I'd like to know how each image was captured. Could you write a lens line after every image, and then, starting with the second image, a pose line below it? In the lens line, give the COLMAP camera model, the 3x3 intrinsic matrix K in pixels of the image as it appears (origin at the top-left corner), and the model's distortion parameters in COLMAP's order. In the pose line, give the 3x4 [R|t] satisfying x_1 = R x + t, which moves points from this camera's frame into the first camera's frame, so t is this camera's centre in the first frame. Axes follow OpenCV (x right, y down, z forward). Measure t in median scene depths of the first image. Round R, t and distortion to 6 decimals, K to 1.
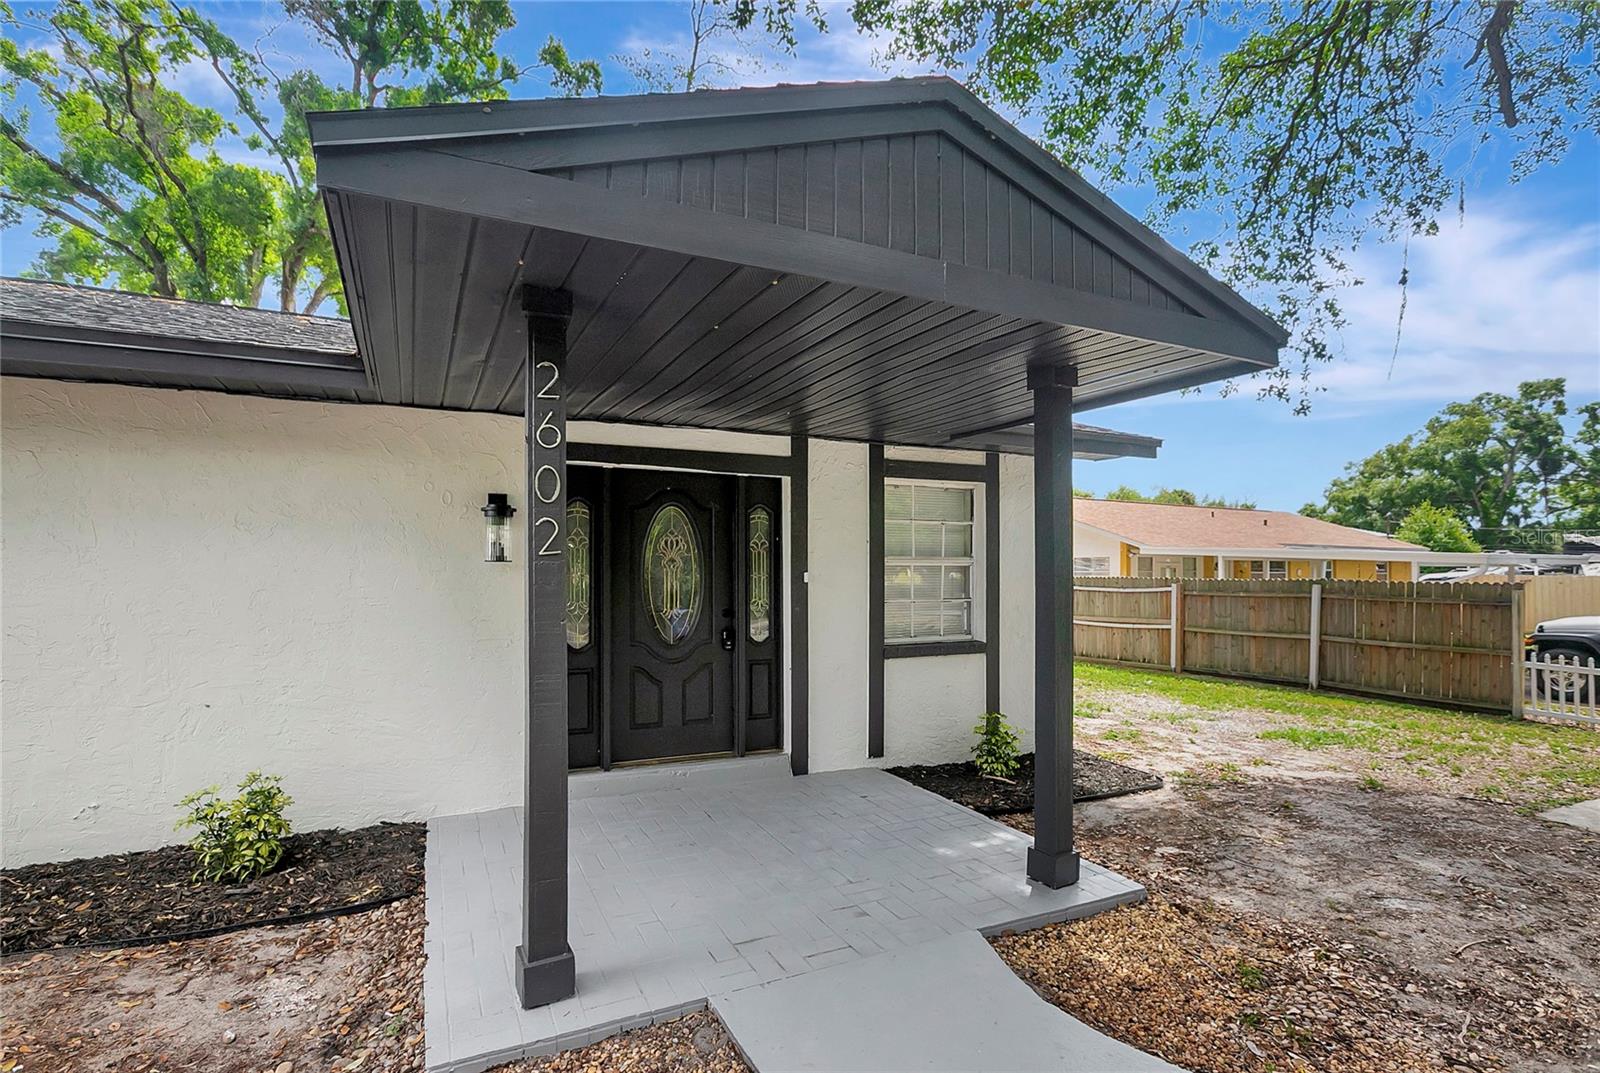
lens RADIAL K [[770.6, 0, 791.3], [0, 770.6, 559.1], [0, 0, 1]] dist [-0.015306, 0.000642]
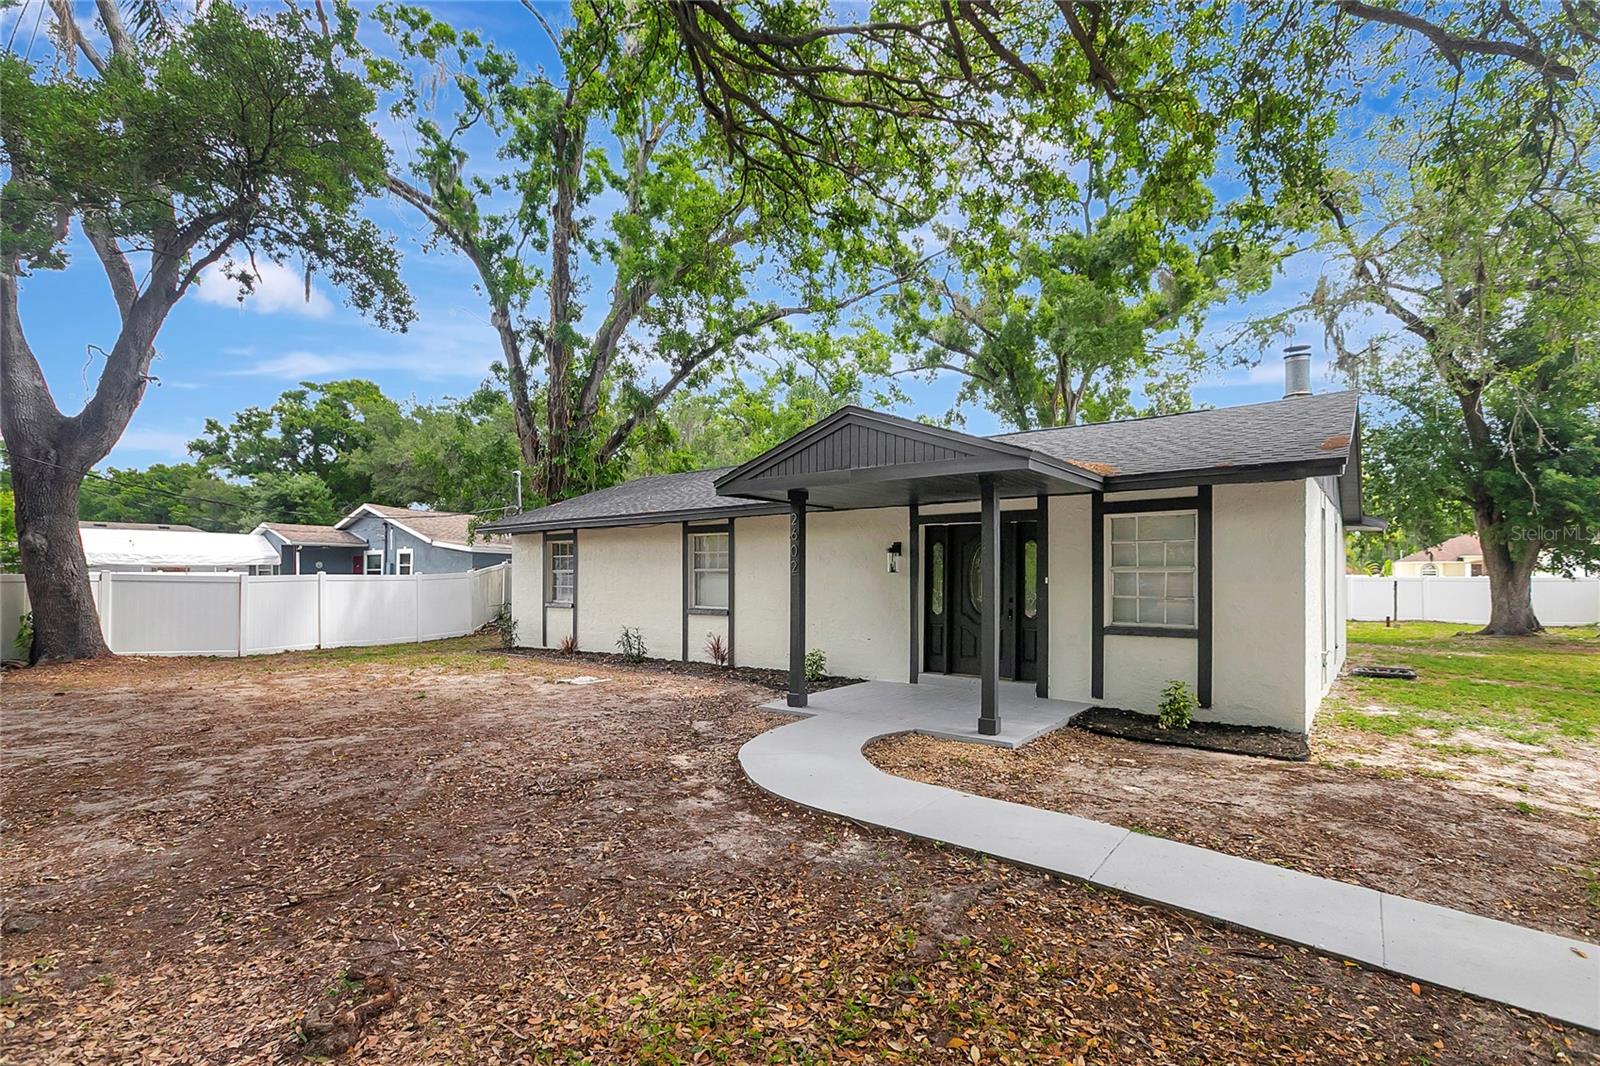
lens RADIAL K [[745.0, 0, 801.3], [0, 745.0, 570.5], [0, 0, 1]] dist [-0.018091, 0.000301]
pose [[0.439502, -0.005268, -0.898226, 1.275342], [0.013240, 0.999912, 0.000614, -0.005865], [0.898144, -0.012163, 0.439533, -0.189405]]
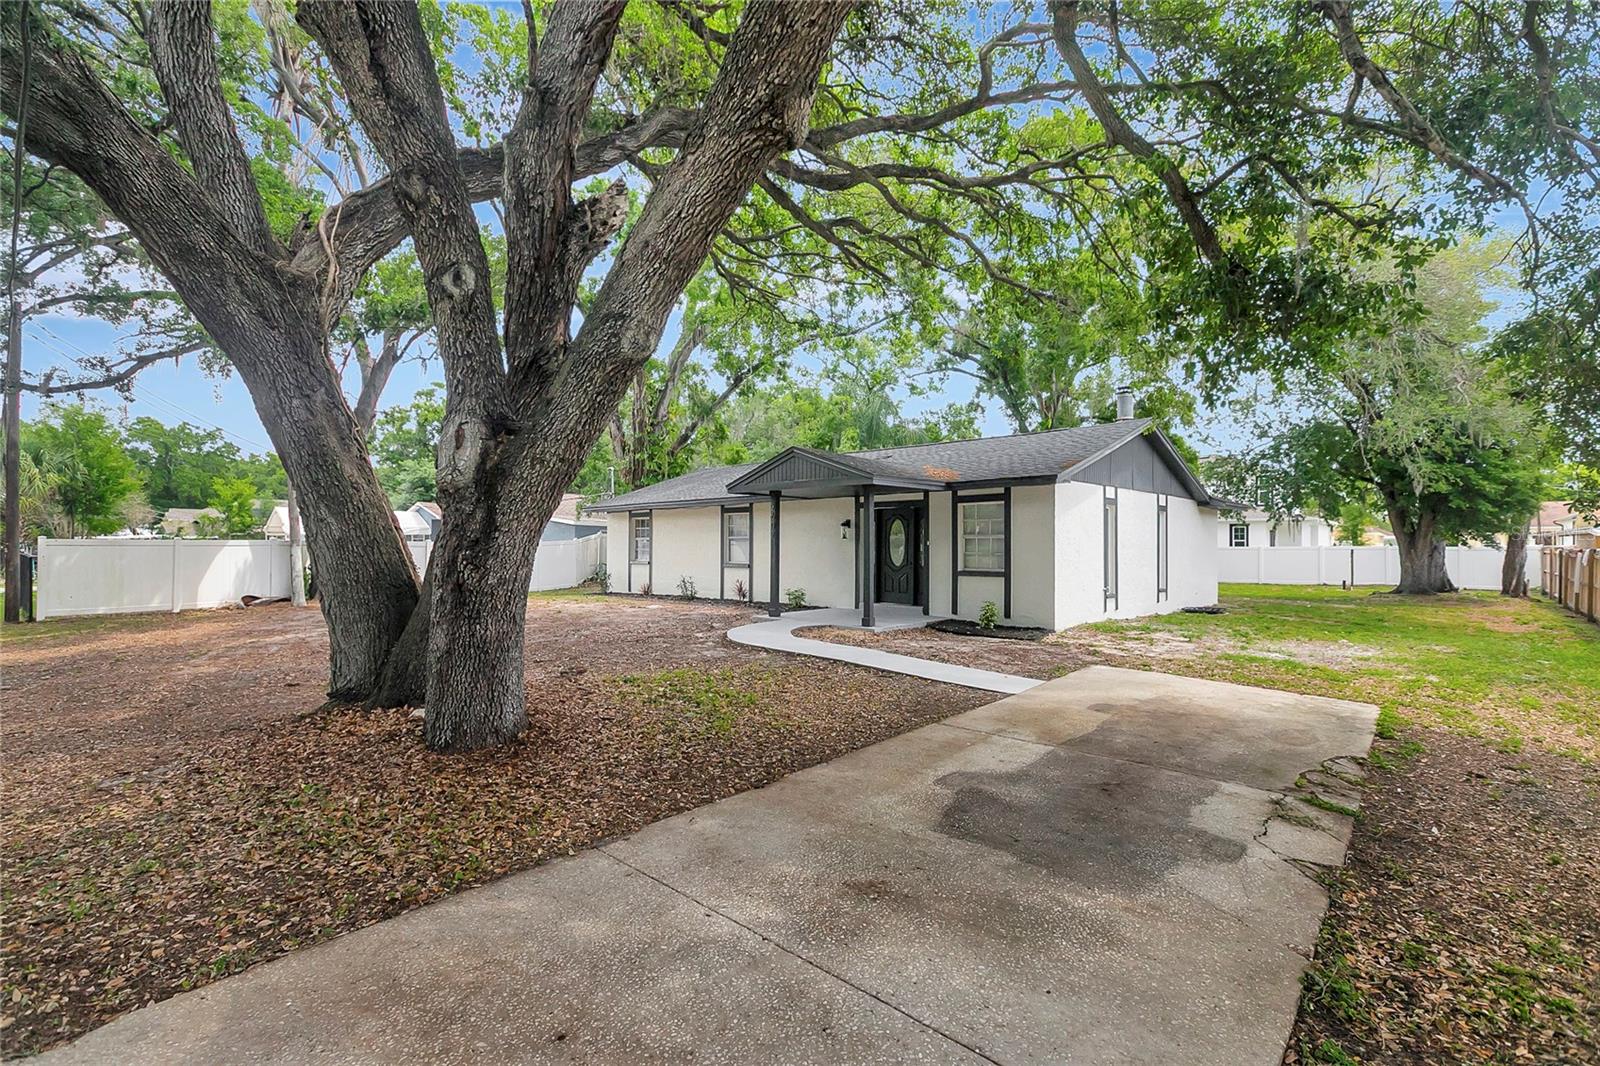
lens RADIAL K [[734.0, 0, 800.0], [0, 734.0, 533.0], [0, 0, 1]] dist [-0.010441, 0.001444]
pose [[0.344293, -0.015508, -0.938734, 2.384145], [0.011628, 0.999857, -0.012253, 0.014800], [0.938790, -0.006697, 0.344424, -0.330991]]
